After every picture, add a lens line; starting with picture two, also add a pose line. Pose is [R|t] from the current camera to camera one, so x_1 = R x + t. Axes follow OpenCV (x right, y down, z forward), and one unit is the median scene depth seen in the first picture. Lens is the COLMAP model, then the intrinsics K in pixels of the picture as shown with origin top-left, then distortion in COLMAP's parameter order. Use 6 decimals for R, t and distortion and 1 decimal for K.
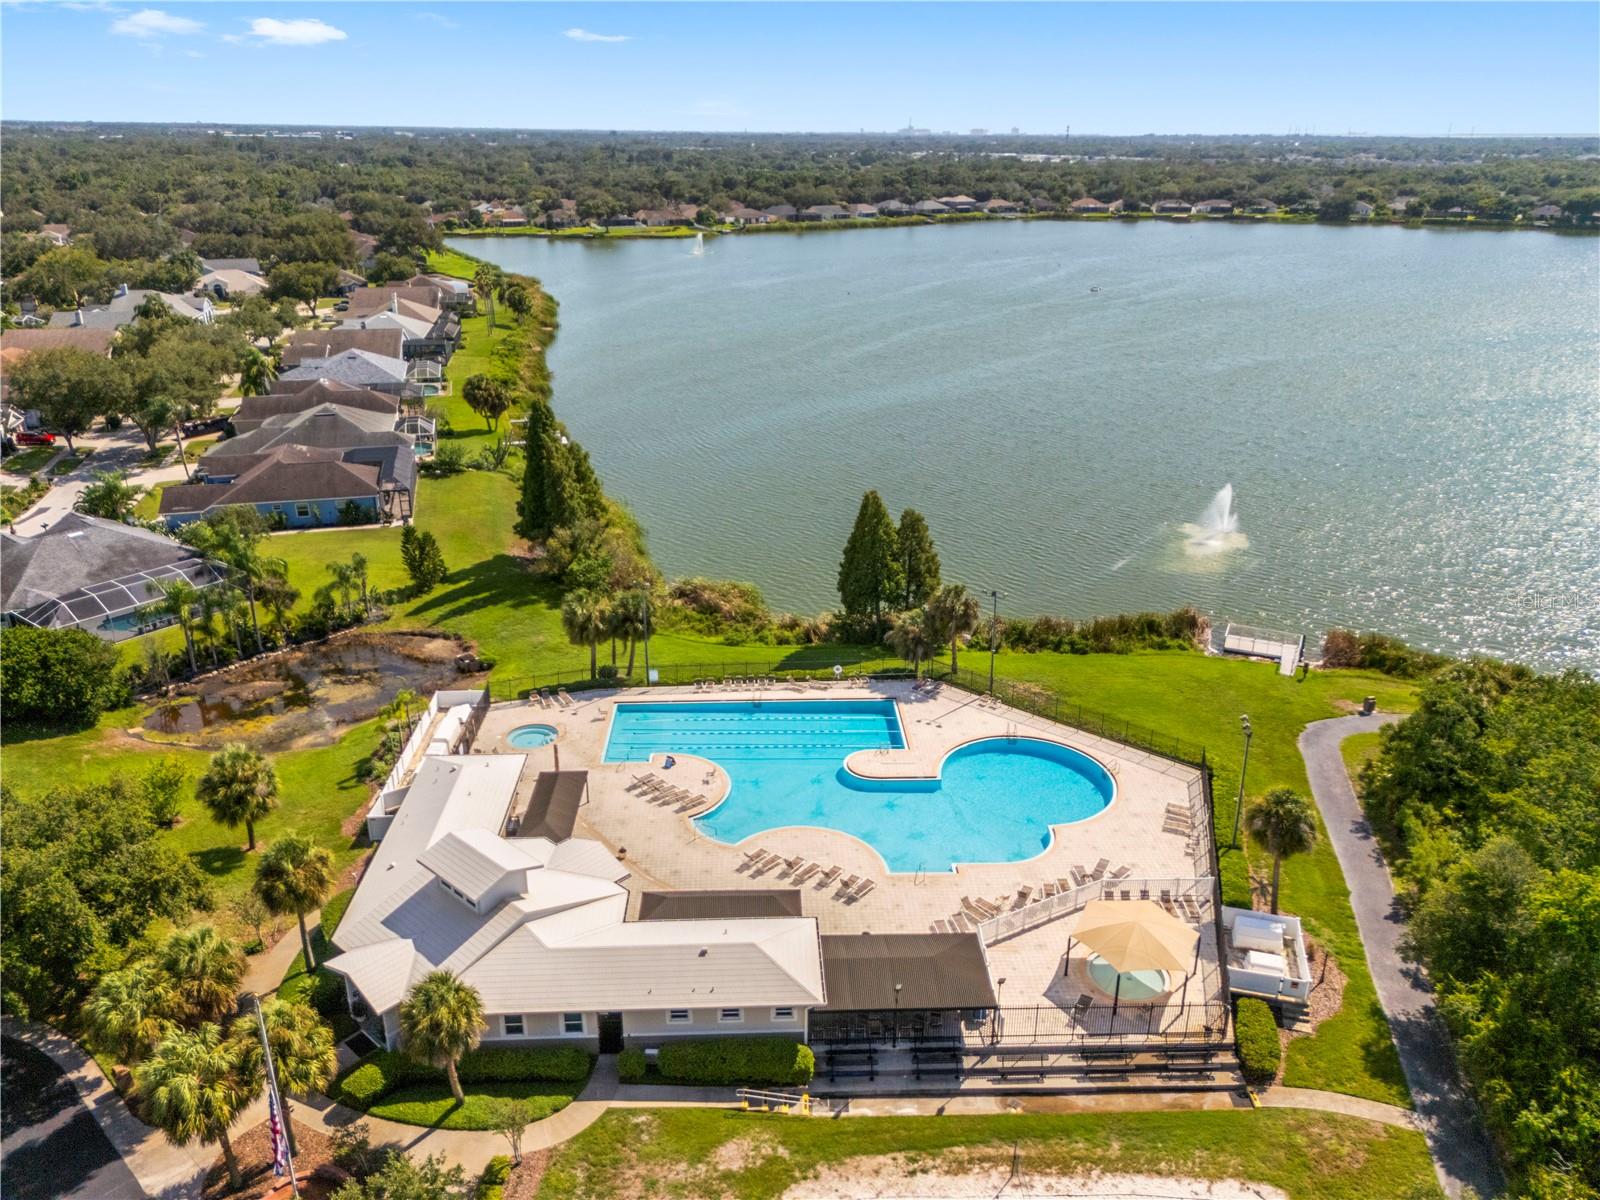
lens RADIAL K [[1184.0, 0, 800.0], [0, 1184.0, 600.0], [0, 0, 1]] dist [0.072407, -0.069506]
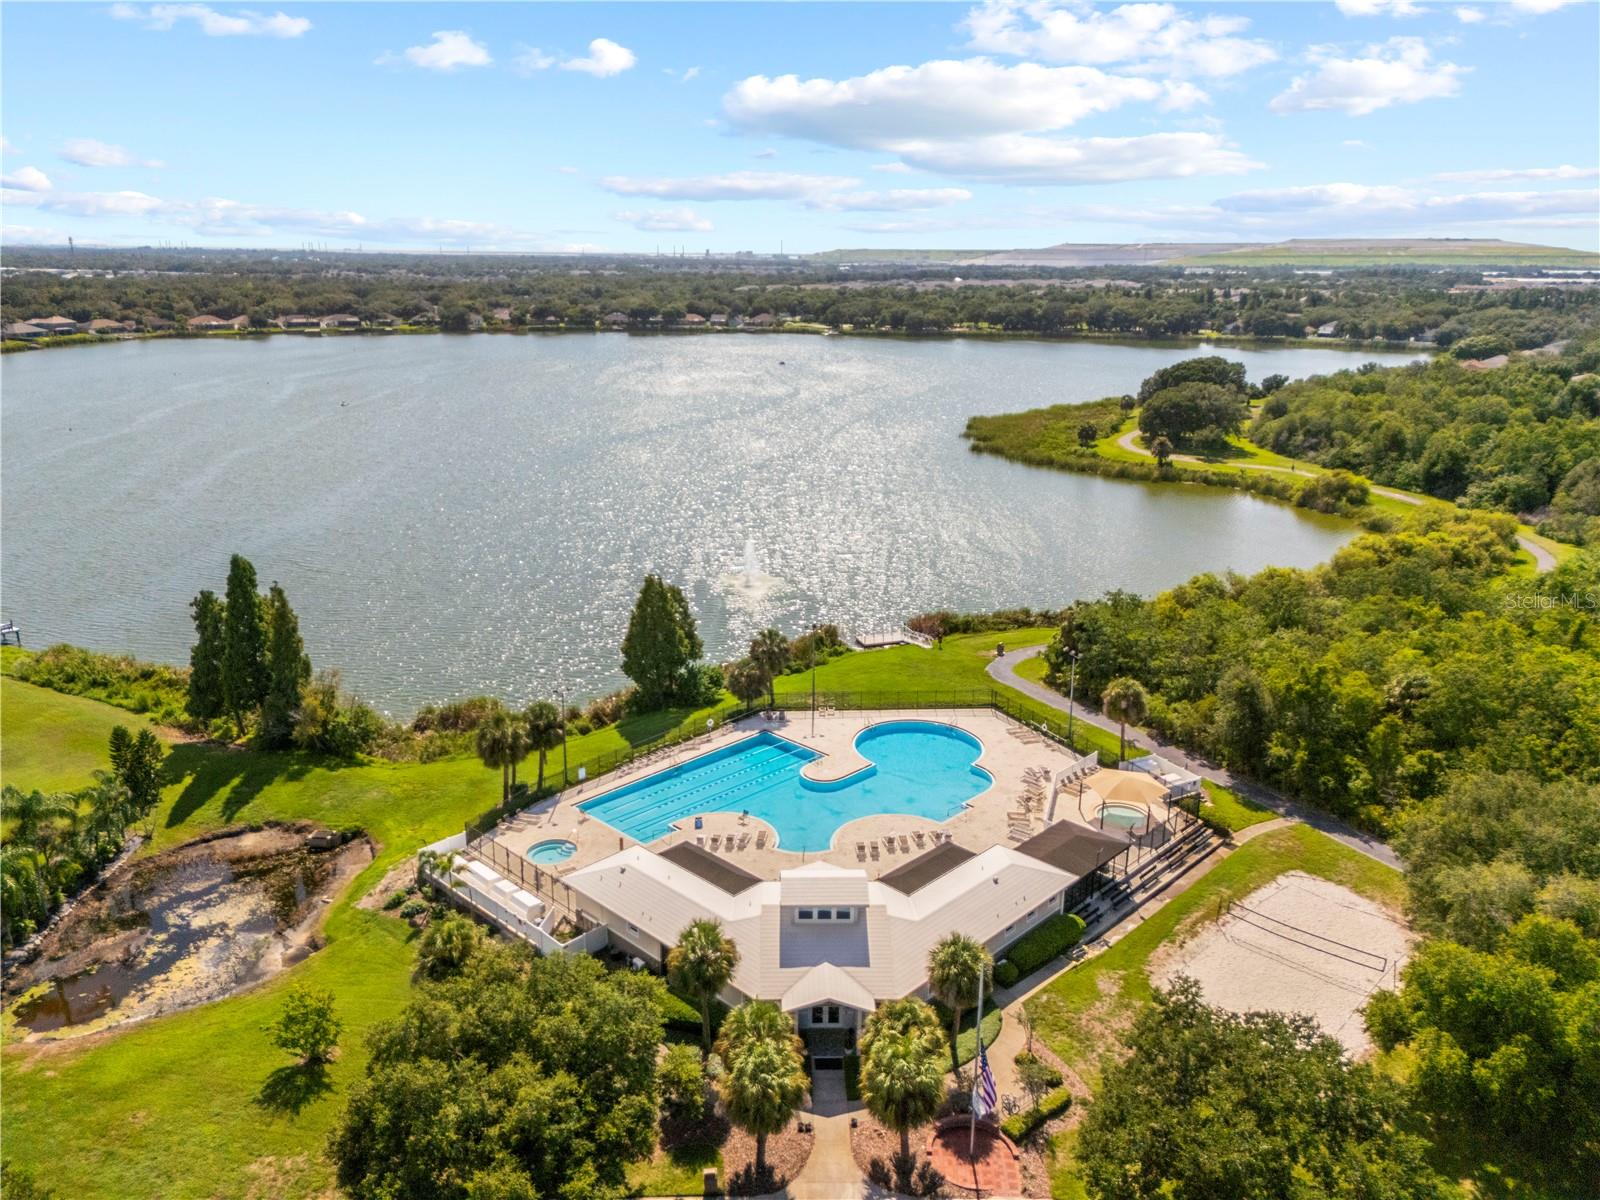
lens RADIAL K [[1184.0, 0, 800.0], [0, 1184.0, 600.0], [0, 0, 1]] dist [0.072407, -0.069506]
pose [[0.720617, -0.195250, 0.665274, -0.560597], [0.250893, 0.967936, 0.012313, -0.042517], [-0.646347, 0.158039, 0.746498, 0.050927]]
